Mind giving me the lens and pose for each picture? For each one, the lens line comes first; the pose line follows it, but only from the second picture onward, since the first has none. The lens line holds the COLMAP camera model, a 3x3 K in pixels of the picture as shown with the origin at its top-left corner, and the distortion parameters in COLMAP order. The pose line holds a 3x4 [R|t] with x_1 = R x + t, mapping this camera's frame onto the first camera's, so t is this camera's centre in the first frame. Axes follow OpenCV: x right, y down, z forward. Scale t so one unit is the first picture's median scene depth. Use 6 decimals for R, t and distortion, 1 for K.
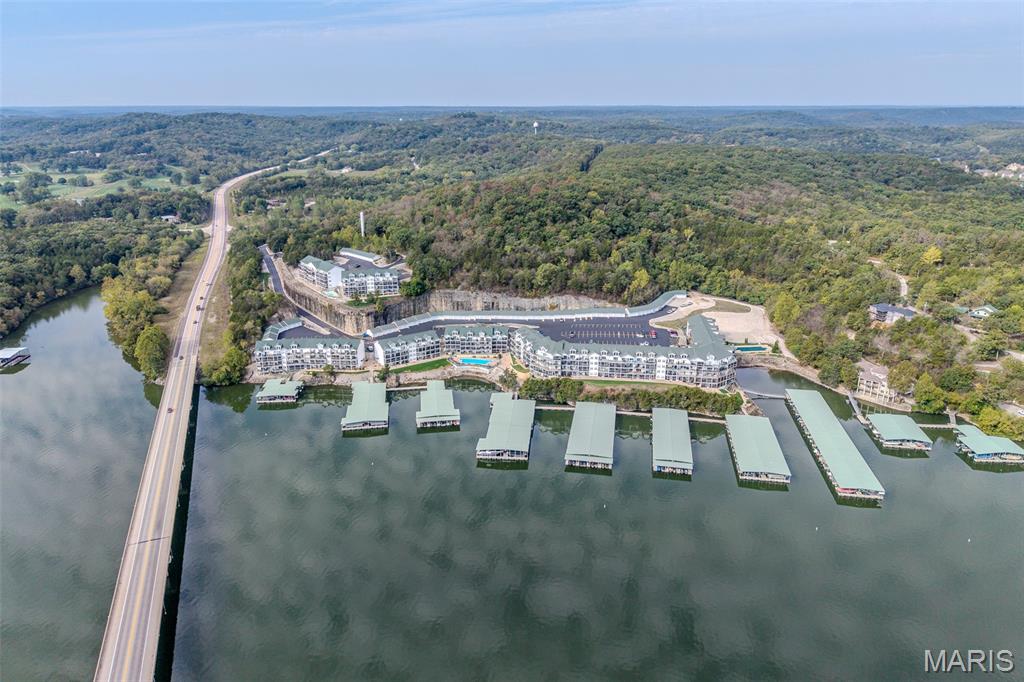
lens RADIAL K [[682.3, 0, 511.3], [0, 682.3, 323.0], [0, 0, 1]] dist [0.060475, -0.067844]
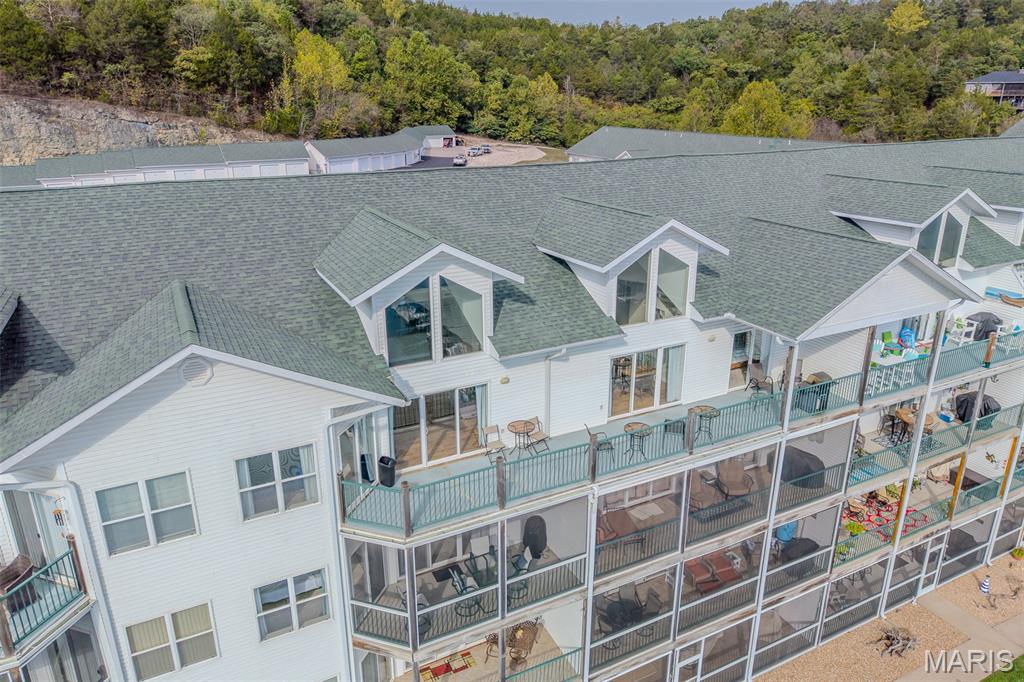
lens RADIAL K [[683.9, 0, 511.8], [0, 683.9, 324.6], [0, 0, 1]] dist [0.025118, -0.023839]
pose [[0.830830, -0.180726, 0.526364, 0.092555], [0.170334, 0.982992, 0.068648, 0.033613], [-0.529818, 0.032623, 0.847483, 0.758416]]
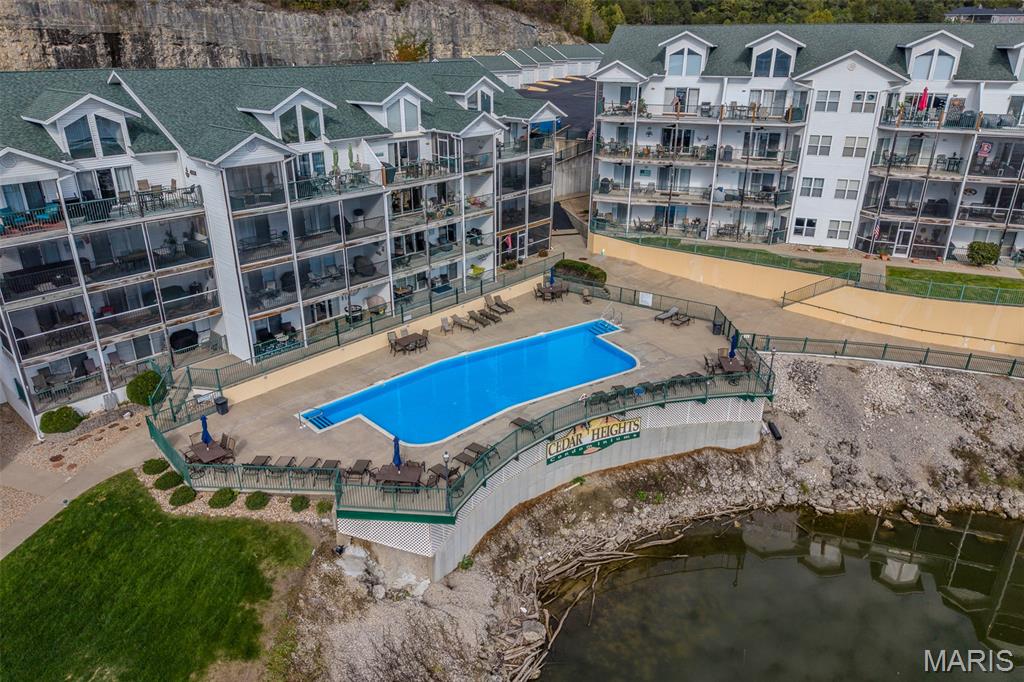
lens RADIAL K [[683.9, 0, 511.8], [0, 683.9, 324.6], [0, 0, 1]] dist [0.025118, -0.023839]
pose [[0.656690, -0.284654, 0.698377, -0.100685], [0.223999, 0.957862, 0.179790, 0.029006], [-0.720127, 0.038369, 0.692780, 0.820876]]
